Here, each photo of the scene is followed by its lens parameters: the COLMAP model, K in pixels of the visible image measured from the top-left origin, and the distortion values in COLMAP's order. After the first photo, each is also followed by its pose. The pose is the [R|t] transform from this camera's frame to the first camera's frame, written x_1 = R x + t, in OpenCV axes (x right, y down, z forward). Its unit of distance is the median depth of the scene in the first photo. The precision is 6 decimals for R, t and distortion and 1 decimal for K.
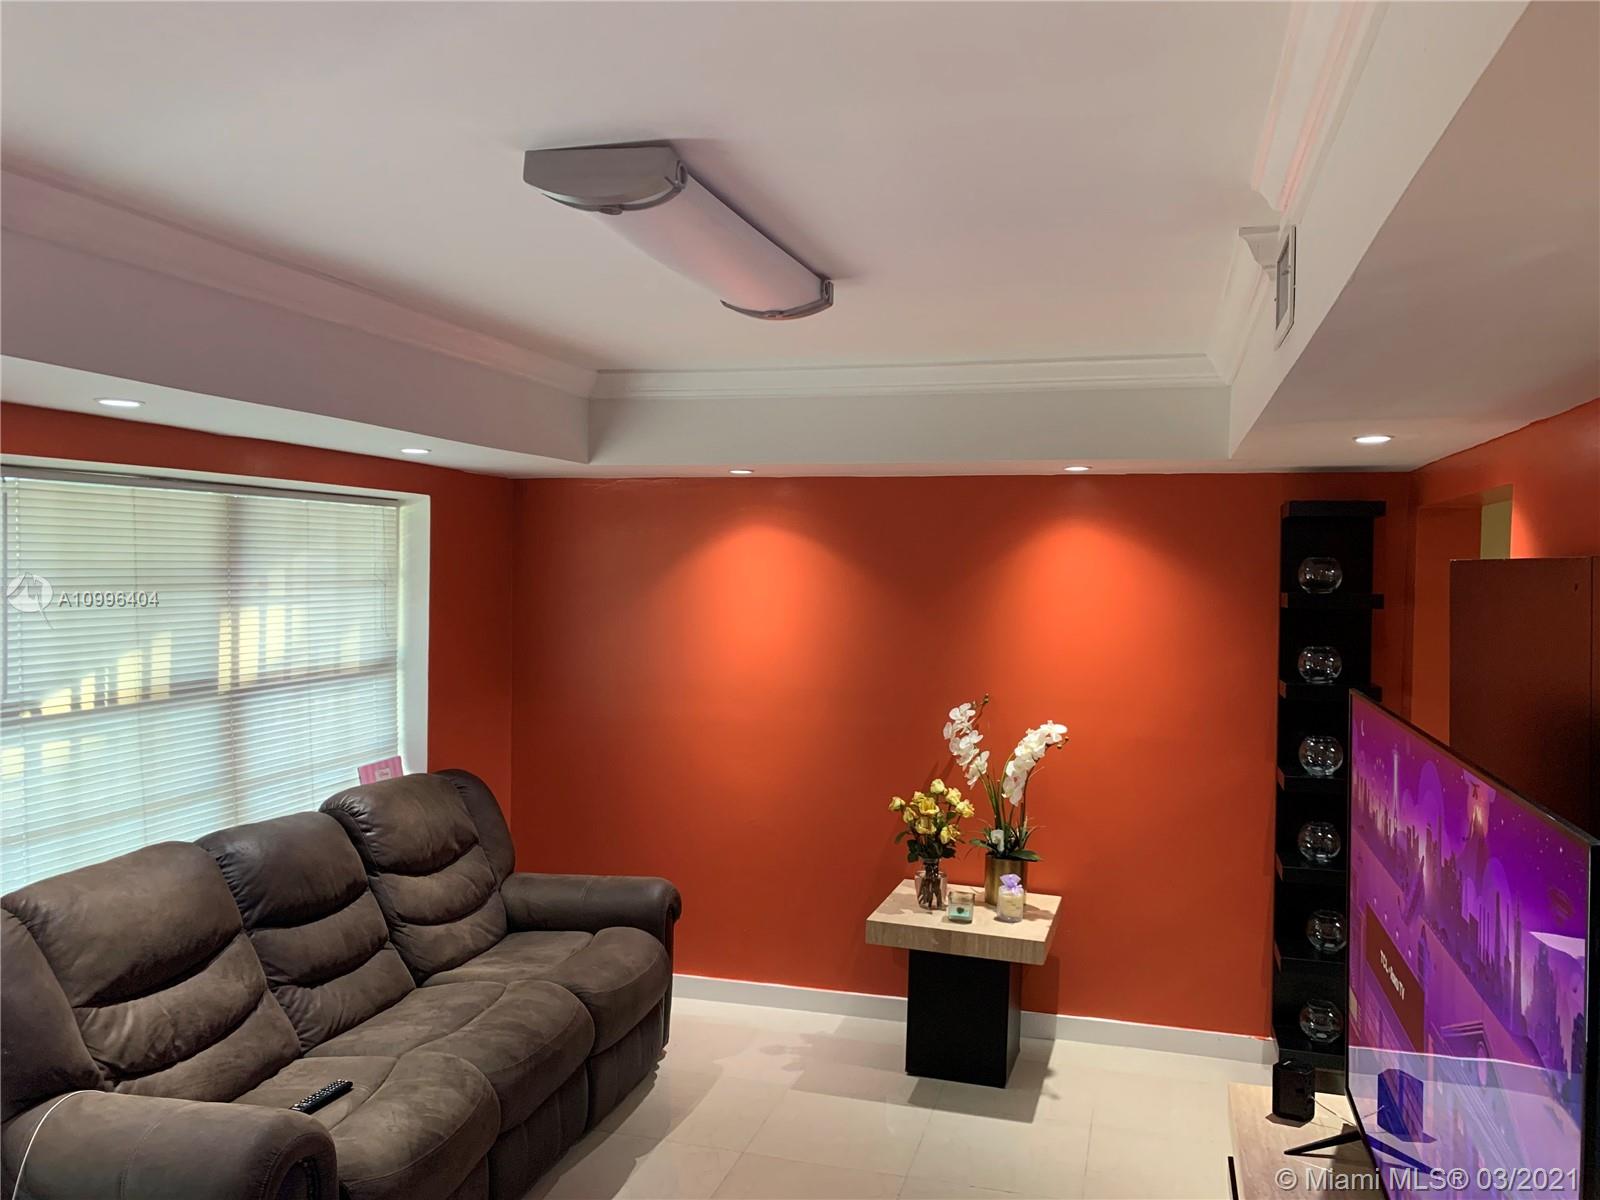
lens RADIAL K [[1250.3, 0, 799.1], [0, 1250.3, 592.5], [0, 0, 1]] dist [0.009677, 0.002083]
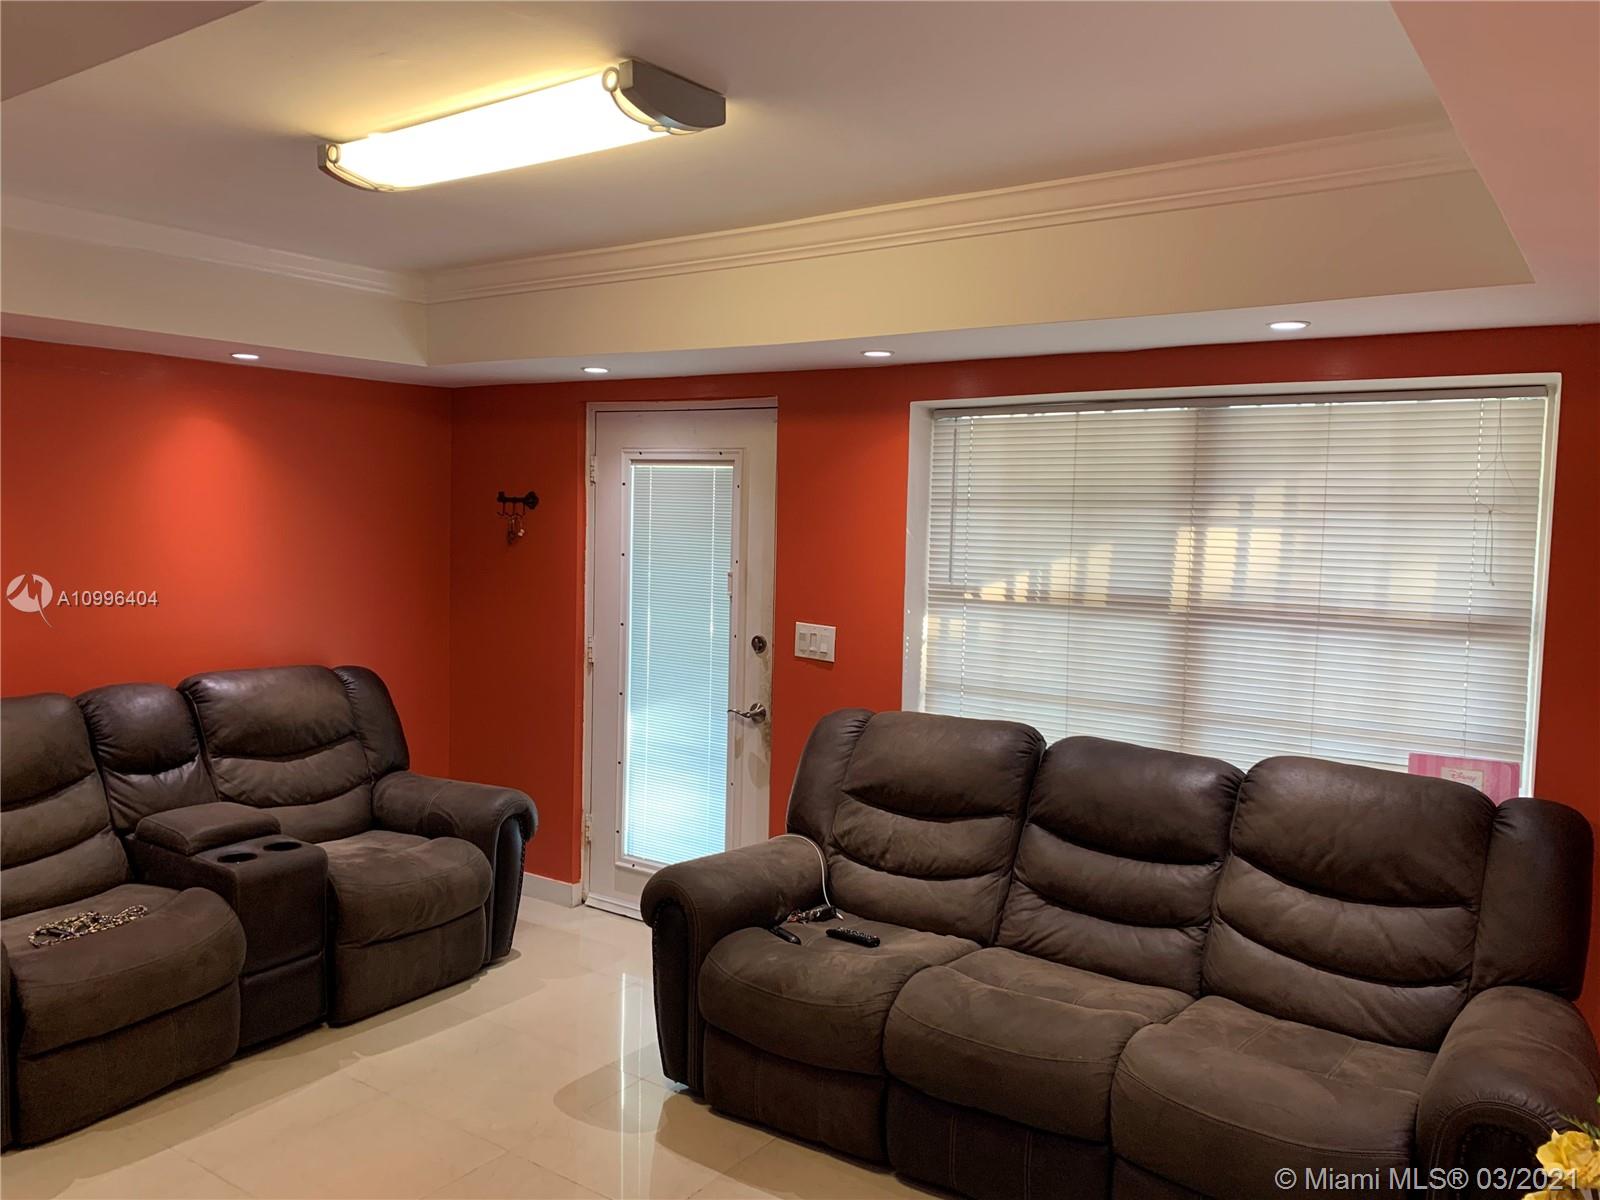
lens RADIAL K [[1250.3, 0, 799.1], [0, 1250.3, 592.5], [0, 0, 1]] dist [0.009677, 0.002083]
pose [[-0.354165, 0.047161, -0.933993, 0.574854], [-0.041934, 0.996922, 0.066240, 0.011749], [0.934242, 0.062626, -0.351097, 1.102691]]
